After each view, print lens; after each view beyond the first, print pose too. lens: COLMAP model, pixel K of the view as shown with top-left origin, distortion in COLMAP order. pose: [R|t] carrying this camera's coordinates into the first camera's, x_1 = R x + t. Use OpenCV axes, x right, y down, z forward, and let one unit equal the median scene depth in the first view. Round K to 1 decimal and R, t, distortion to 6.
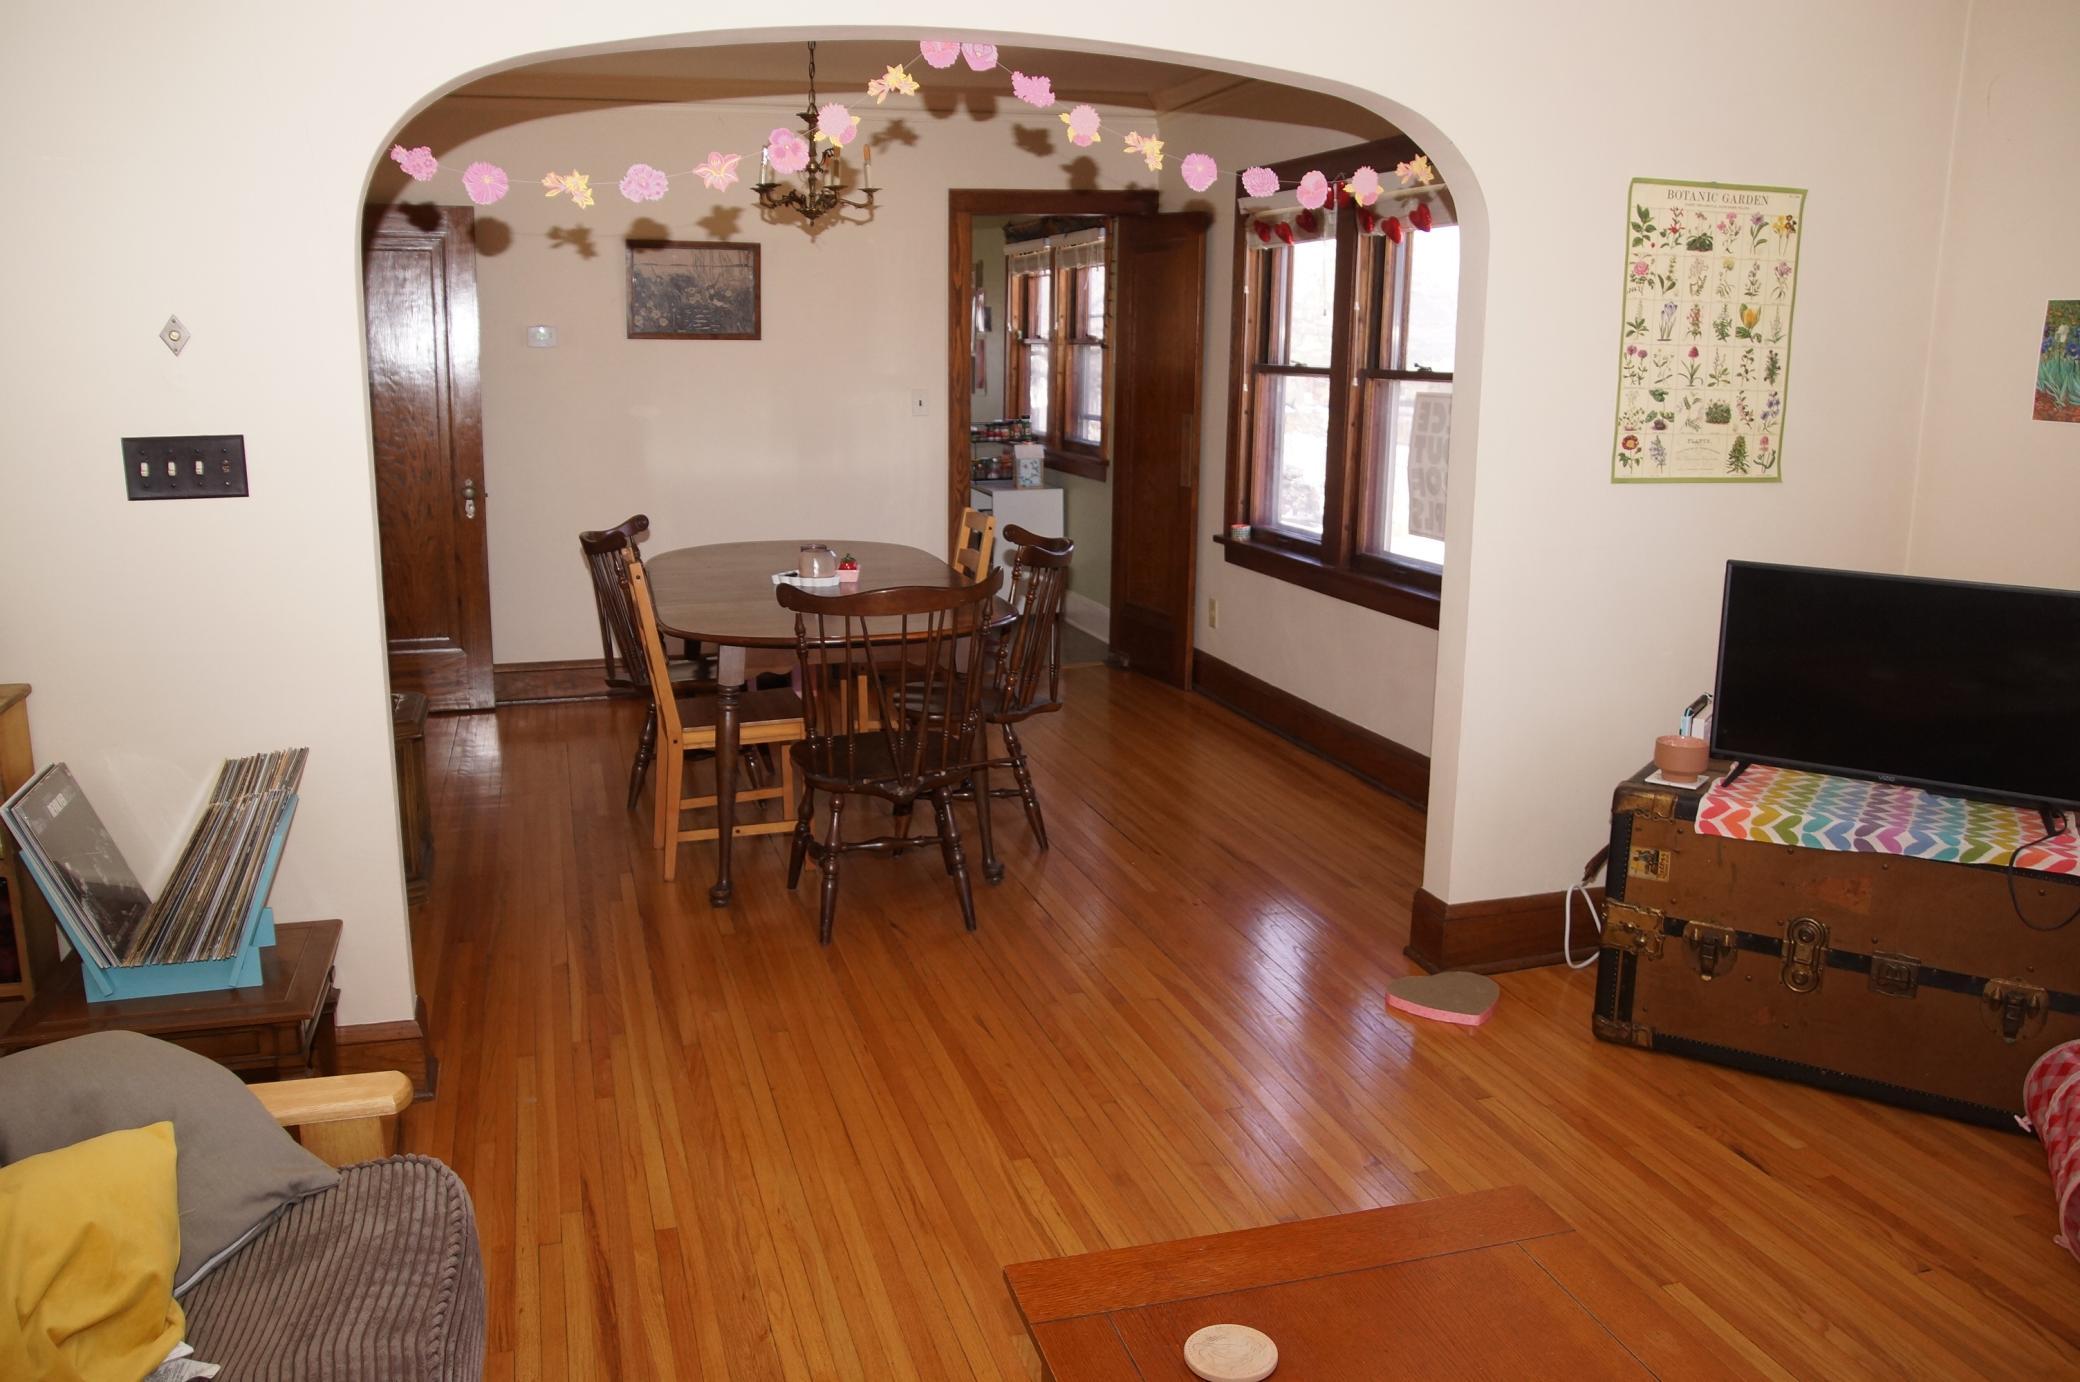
lens RADIAL K [[1653.4, 0, 1056.4], [0, 1653.4, 699.3], [0, 0, 1]] dist [-0.148460, 0.119477]
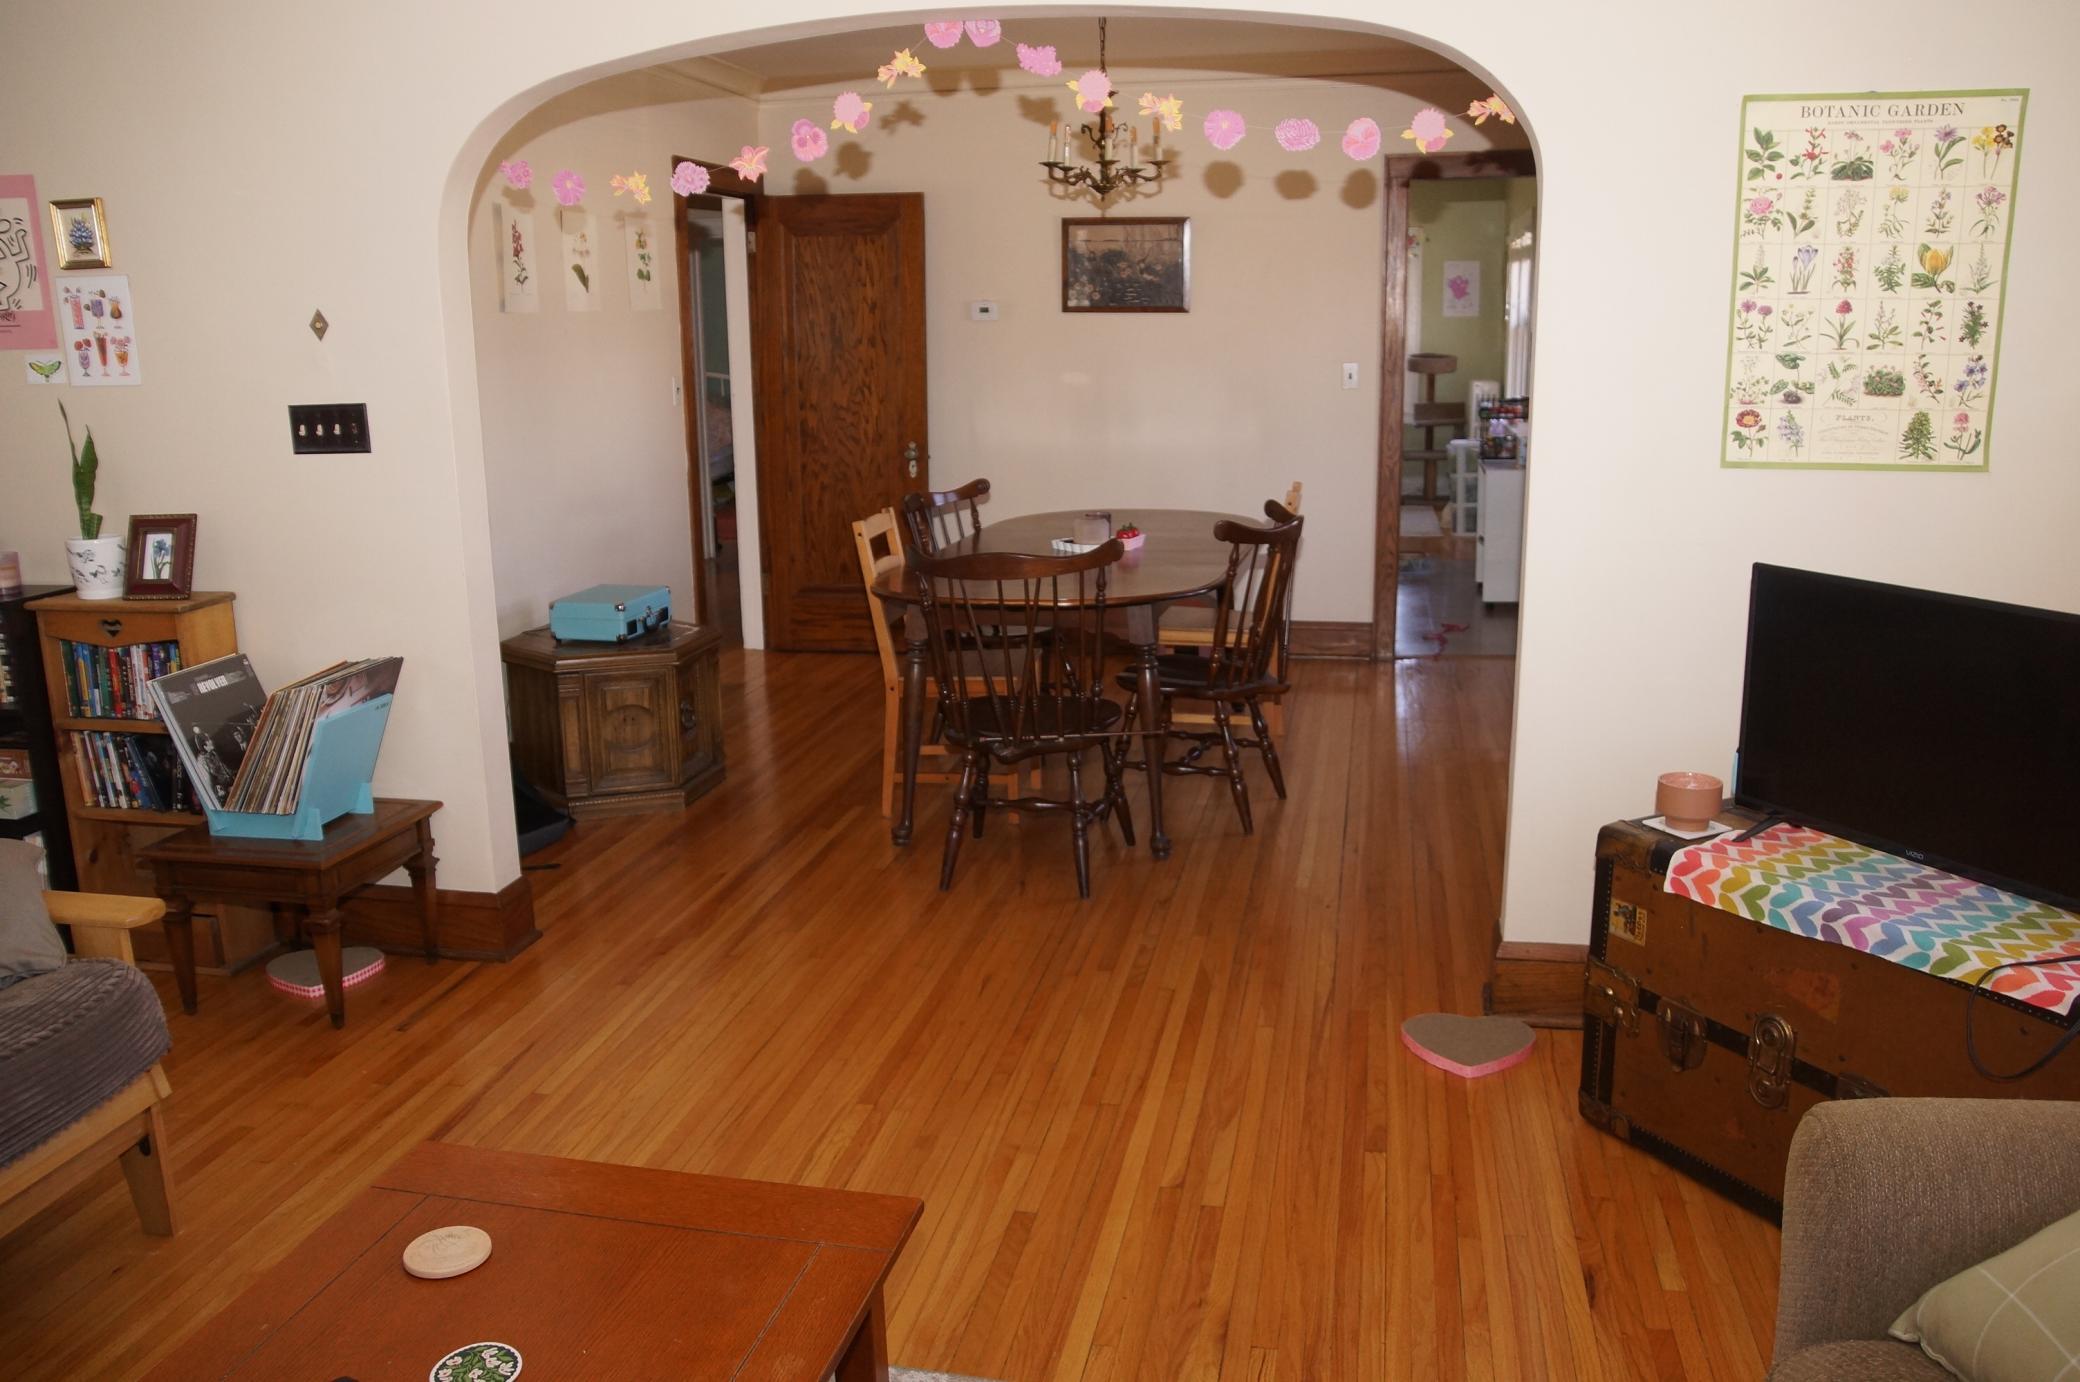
lens RADIAL K [[1653.4, 0, 1052.6], [0, 1653.4, 702.3], [0, 0, 1]] dist [-0.148460, 0.119477]
pose [[0.879297, 0.087250, -0.468214, 0.477543], [-0.078981, 0.996178, 0.037310, -0.018529], [0.469679, 0.004173, 0.882827, 0.119928]]
